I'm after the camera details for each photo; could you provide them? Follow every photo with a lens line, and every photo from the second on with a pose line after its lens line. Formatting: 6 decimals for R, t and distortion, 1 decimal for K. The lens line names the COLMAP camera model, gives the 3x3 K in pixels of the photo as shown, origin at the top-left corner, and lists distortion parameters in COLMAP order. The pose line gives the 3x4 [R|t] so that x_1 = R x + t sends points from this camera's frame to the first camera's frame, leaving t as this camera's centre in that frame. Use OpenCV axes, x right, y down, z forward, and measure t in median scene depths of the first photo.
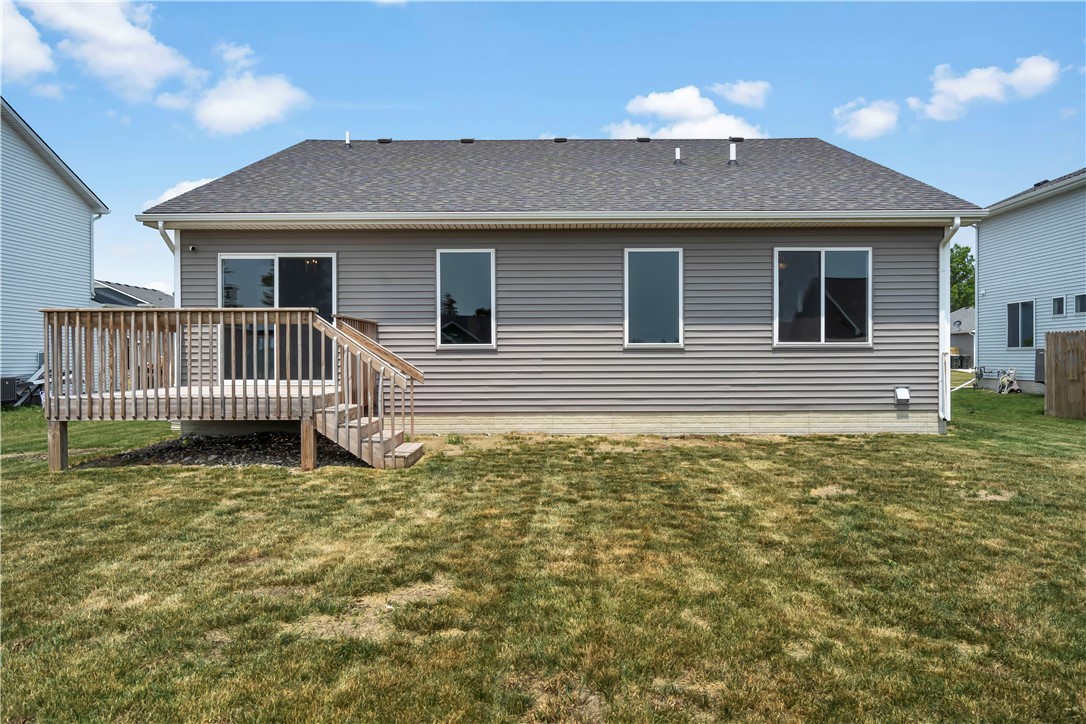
lens RADIAL K [[752.4, 0, 560.5], [0, 752.4, 392.5], [0, 0, 1]] dist [0.007764, 0.000320]
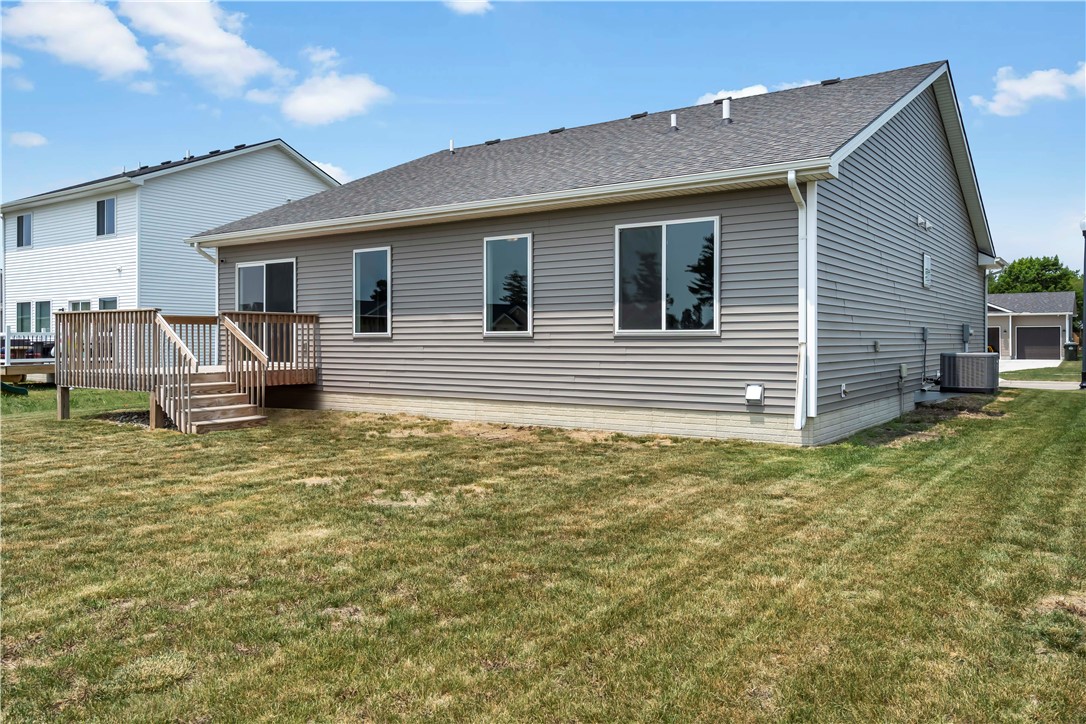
lens RADIAL K [[812.7, 0, 545.6], [0, 812.7, 360.9], [0, 0, 1]] dist [0.016140, 0.002103]
pose [[0.824409, 0.016600, -0.565751, 0.765768], [-0.029465, 0.999473, -0.013609, -0.013907], [0.565227, 0.027889, 0.824464, 0.150518]]
